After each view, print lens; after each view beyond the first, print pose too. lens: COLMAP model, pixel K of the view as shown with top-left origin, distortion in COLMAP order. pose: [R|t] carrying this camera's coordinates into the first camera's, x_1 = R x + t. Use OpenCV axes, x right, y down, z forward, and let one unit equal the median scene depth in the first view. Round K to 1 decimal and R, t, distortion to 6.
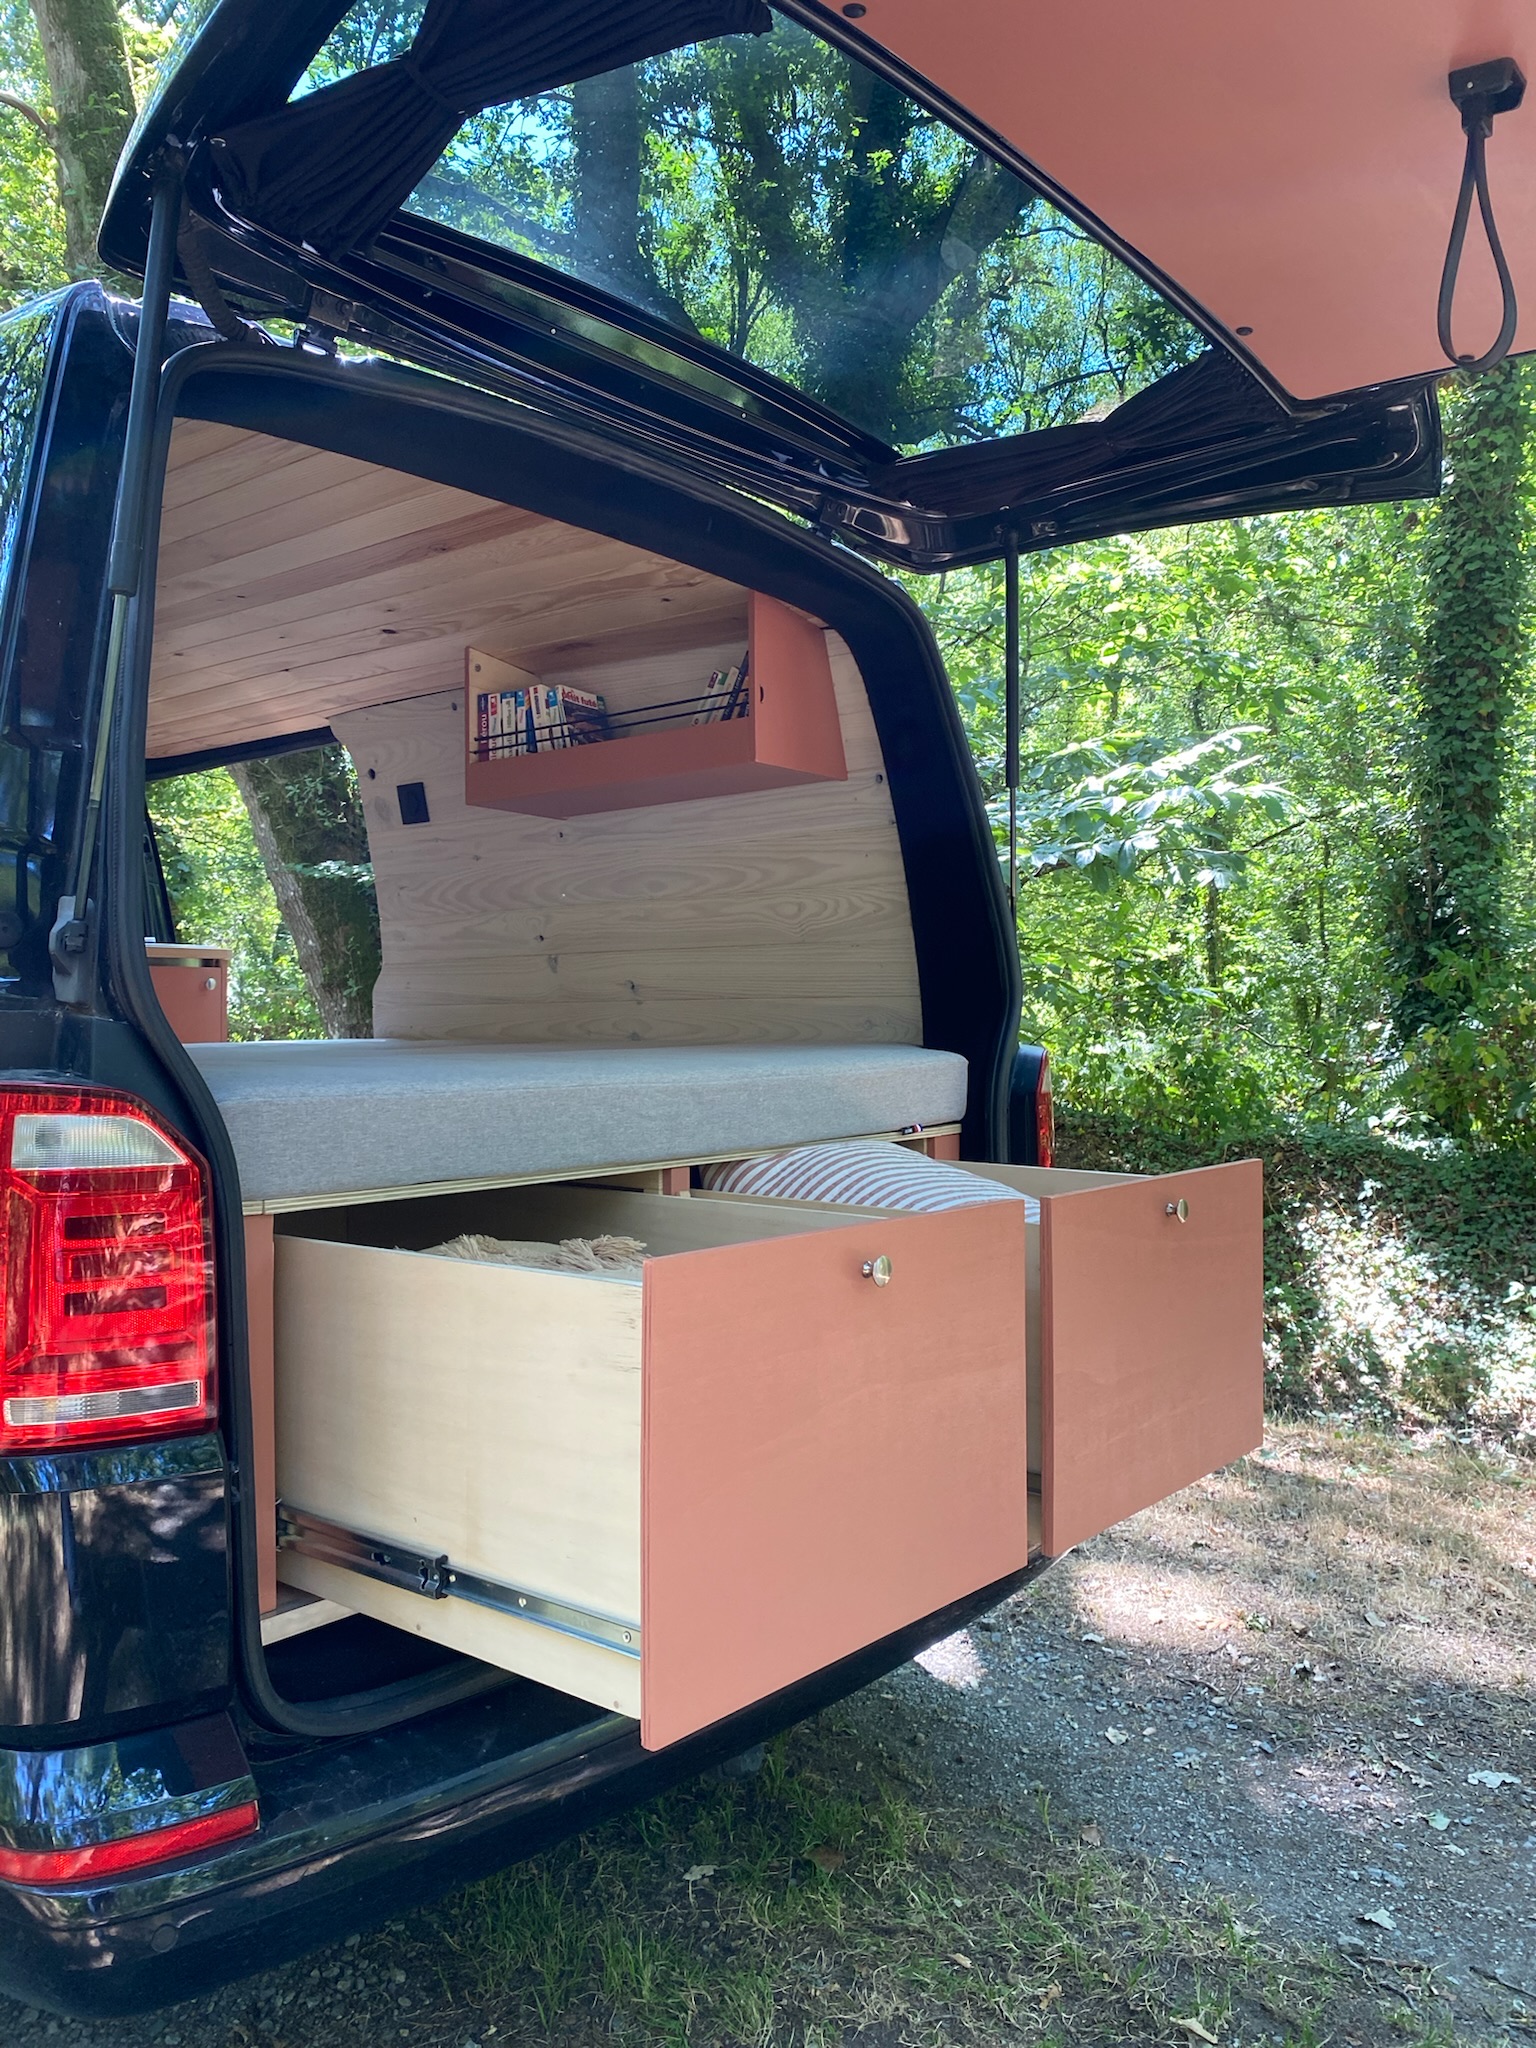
lens RADIAL K [[1574.9, 0, 834.4], [0, 1574.9, 1073.3], [0, 0, 1]] dist [0.020591, -0.027373]
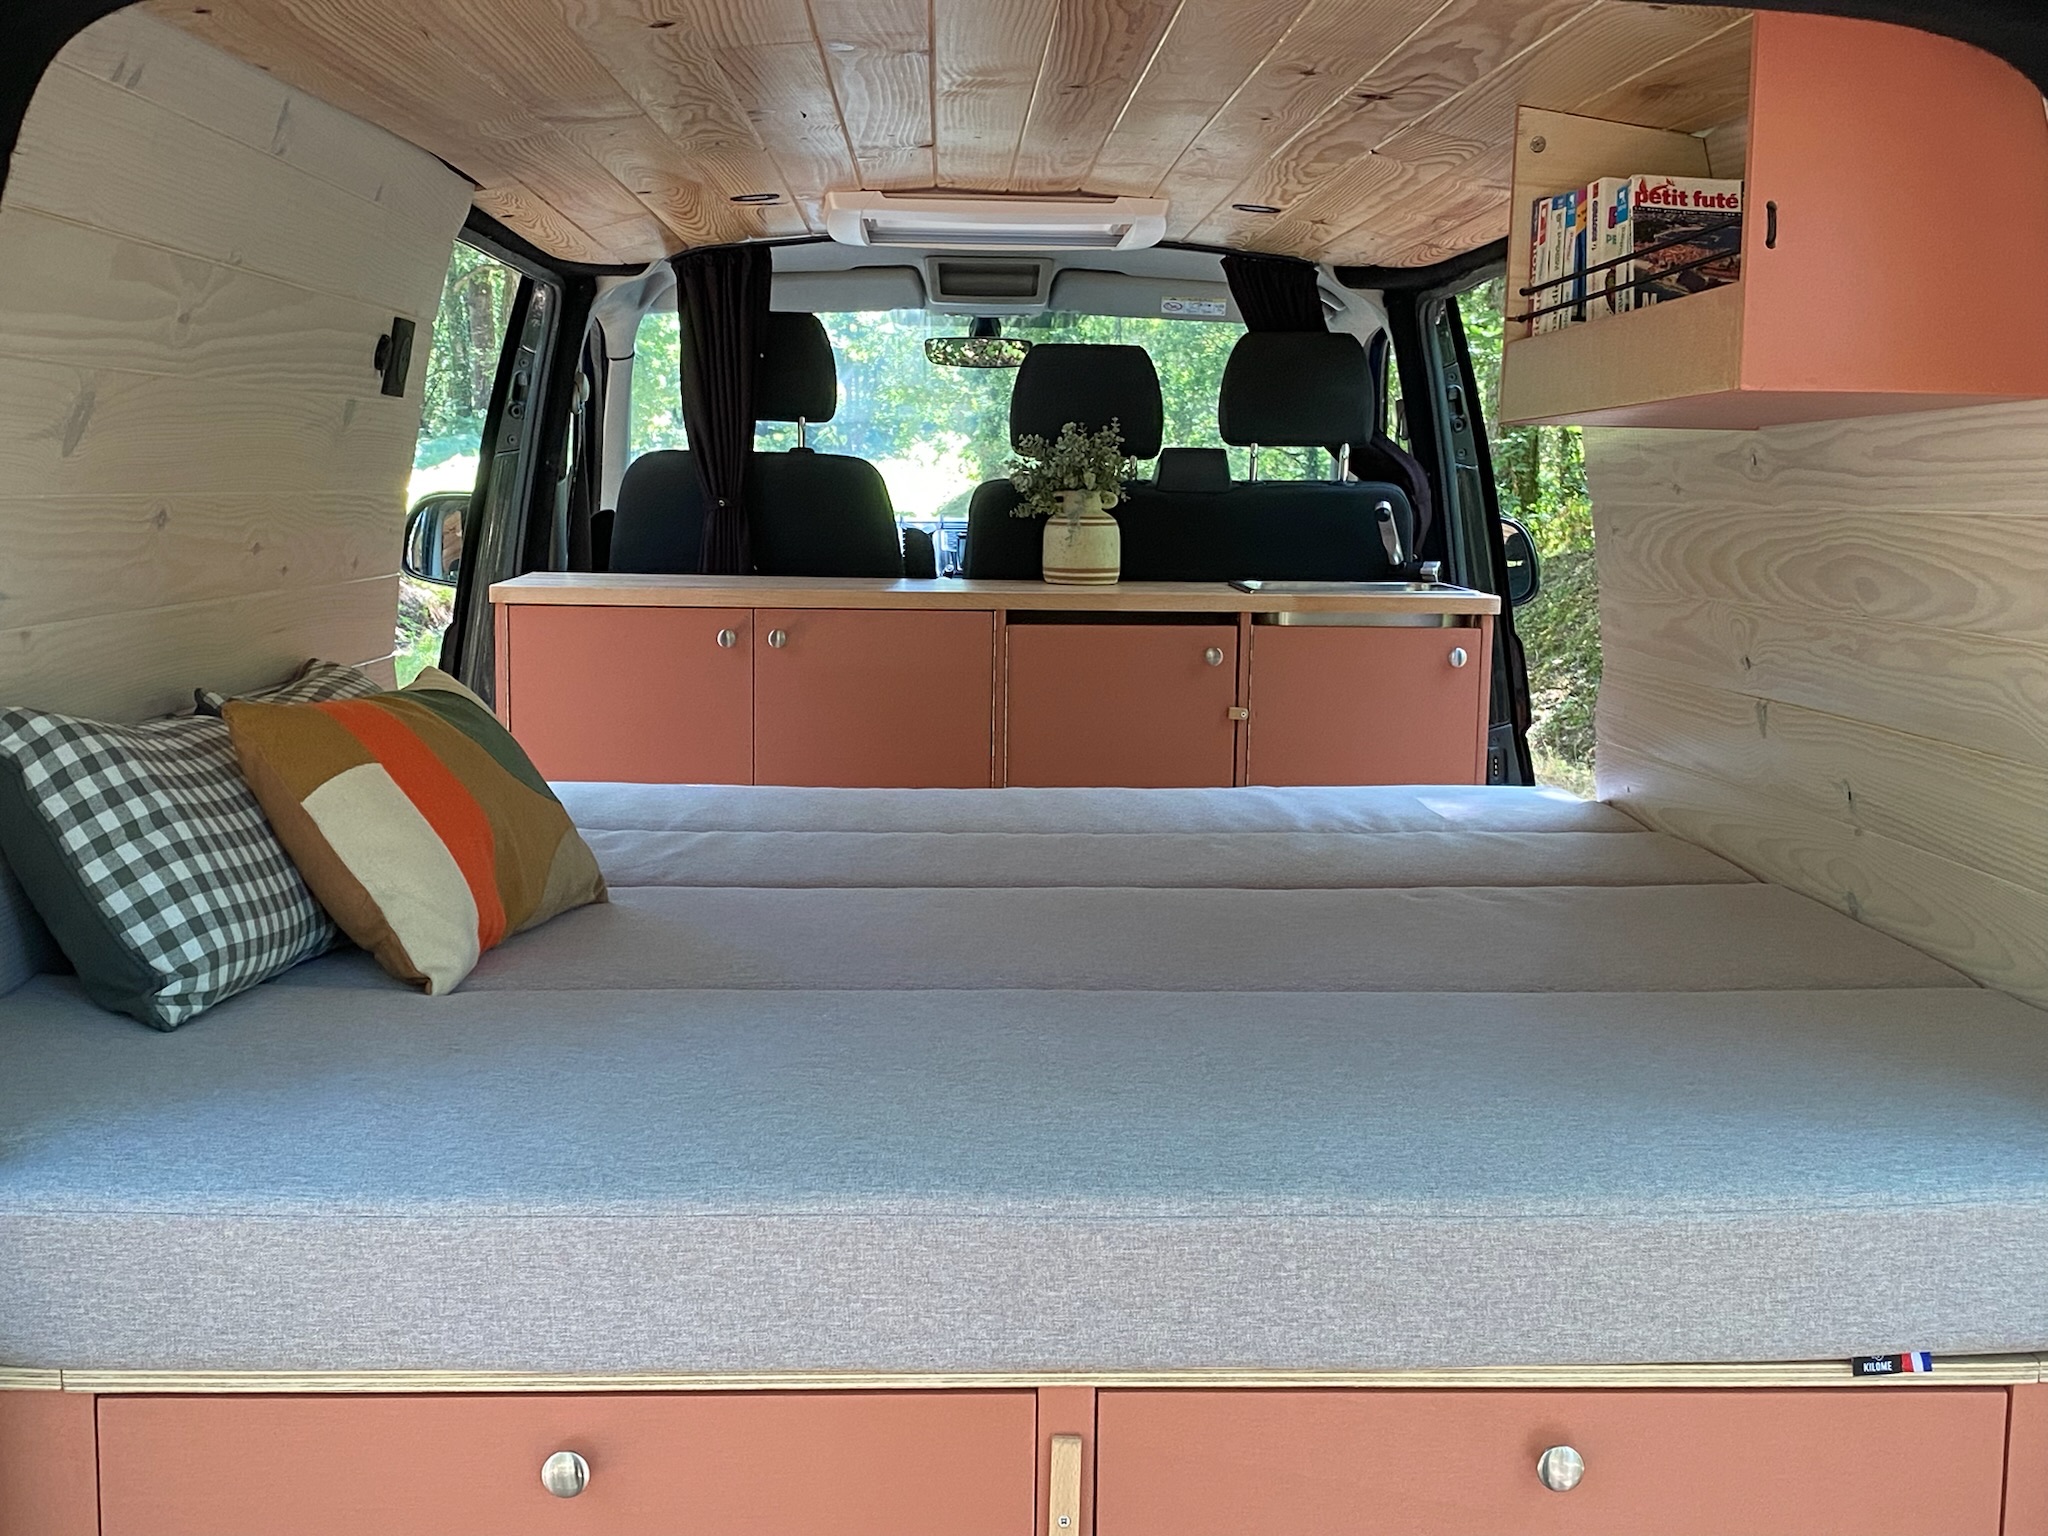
lens RADIAL K [[2514.4, 0, 1074.9], [0, 2514.4, 848.1], [0, 0, 1]] dist [0.008001, 0.000000]
pose [[0.652179, 0.122412, -0.748116, 0.298944], [-0.043411, 0.991287, 0.124358, -0.129435], [0.756821, -0.048628, 0.651811, 0.361751]]
